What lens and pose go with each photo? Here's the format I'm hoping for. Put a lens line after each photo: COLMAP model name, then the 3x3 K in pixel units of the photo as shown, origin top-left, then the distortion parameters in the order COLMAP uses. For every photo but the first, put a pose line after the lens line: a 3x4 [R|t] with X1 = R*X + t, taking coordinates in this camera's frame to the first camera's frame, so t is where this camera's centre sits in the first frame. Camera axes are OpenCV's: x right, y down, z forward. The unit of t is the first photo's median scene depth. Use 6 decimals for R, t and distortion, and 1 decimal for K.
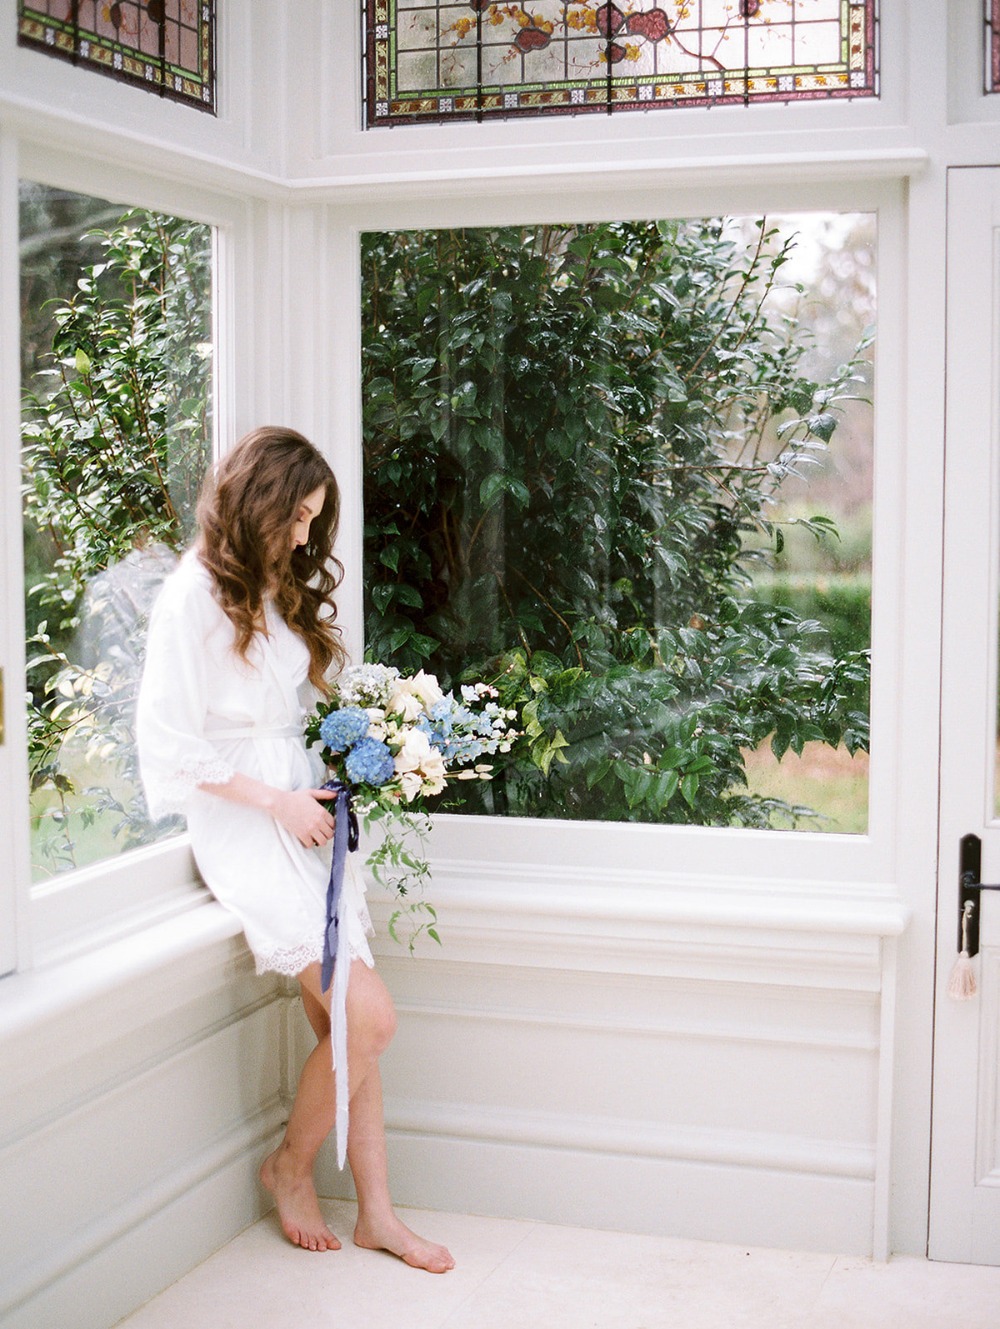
lens RADIAL K [[2102.9, 0, 500.0], [0, 2102.9, 664.5], [0, 0, 1]] dist [-0.028472, -0.138773]
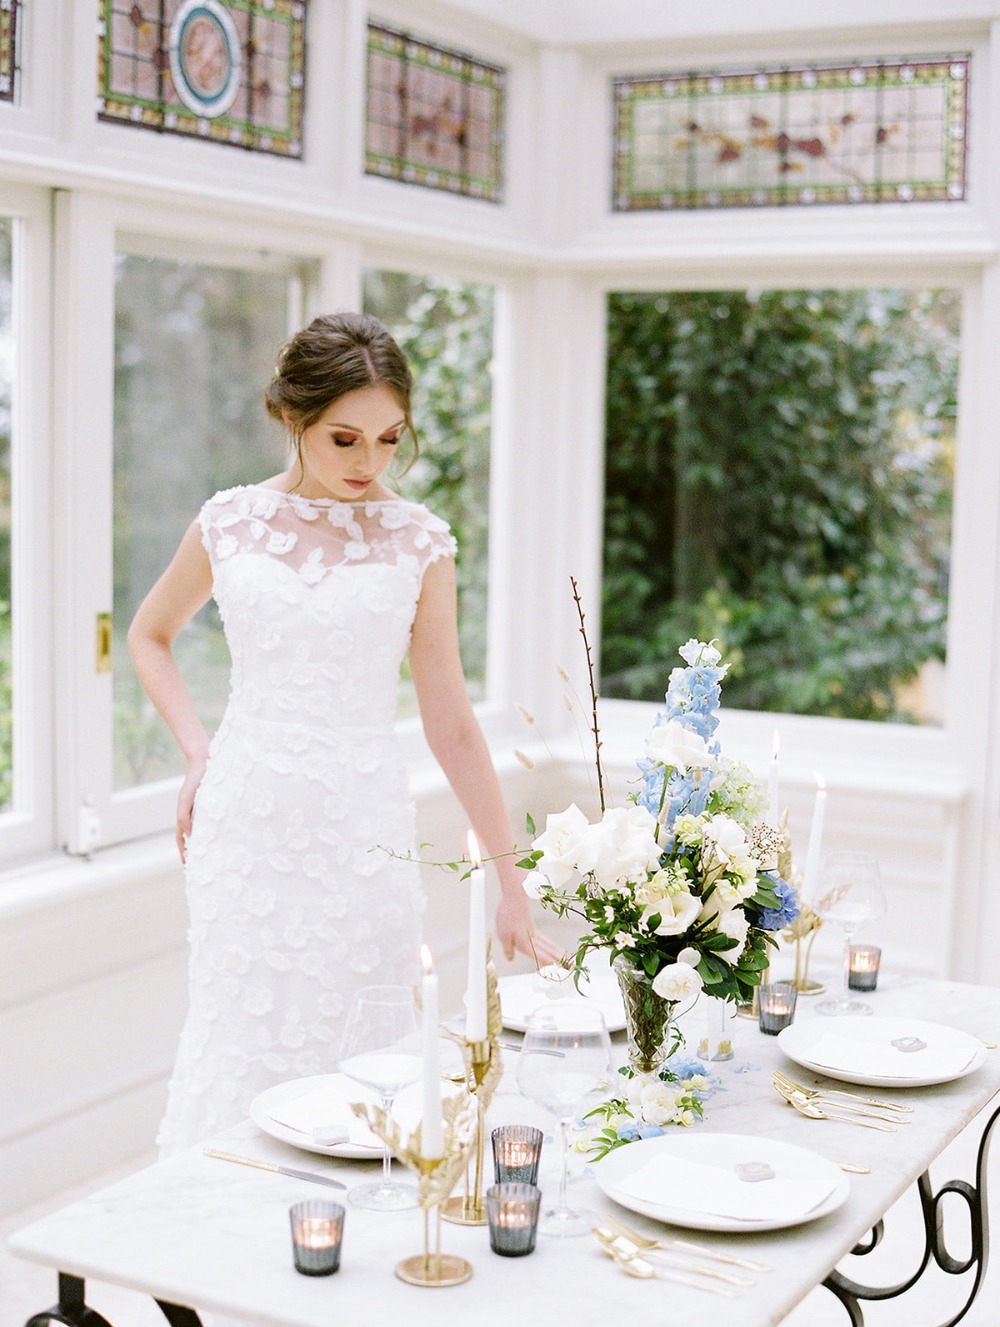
lens RADIAL K [[2024.6, 0, 500.0], [0, 2024.6, 663.5], [0, 0, 1]] dist [-0.343271, 0.004678]
pose [[0.985624, 0.033805, -0.165539, 0.094308], [-0.030463, 0.999278, 0.022685, 0.014625], [0.166186, -0.017316, 0.985942, -0.325639]]
